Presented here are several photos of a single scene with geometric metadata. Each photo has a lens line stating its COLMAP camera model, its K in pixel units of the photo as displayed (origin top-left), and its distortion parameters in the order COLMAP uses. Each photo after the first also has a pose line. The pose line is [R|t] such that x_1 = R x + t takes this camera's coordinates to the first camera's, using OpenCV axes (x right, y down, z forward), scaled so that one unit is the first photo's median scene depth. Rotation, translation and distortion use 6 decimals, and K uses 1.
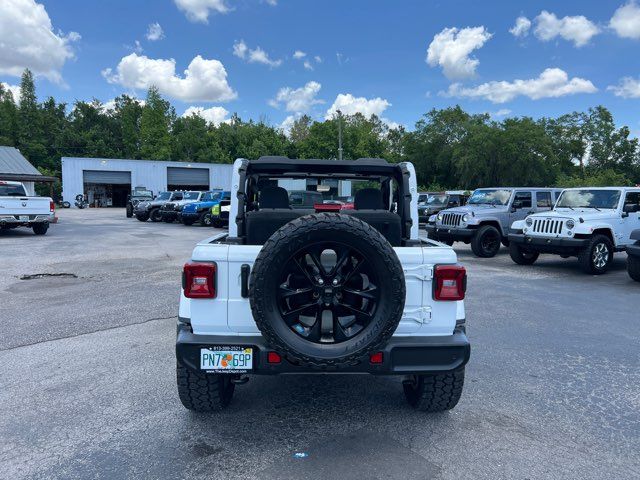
lens RADIAL K [[478.7, 0, 322.1], [0, 478.7, 240.6], [0, 0, 1]] dist [0.007339, 0.000435]
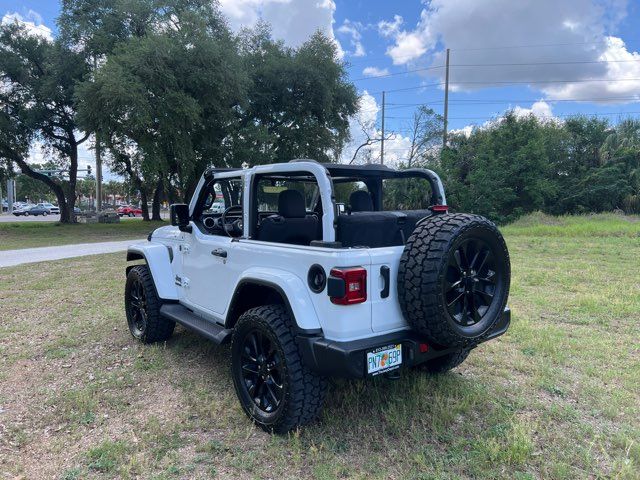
lens RADIAL K [[480.0, 0, 312.9], [0, 480.0, 237.4], [0, 0, 1]] dist [0.010871, -0.002555]
pose [[0.808498, -0.060782, 0.585351, -0.903592], [0.060708, 0.997960, 0.019776, -0.043011], [-0.585359, 0.019546, 0.810539, 0.242274]]
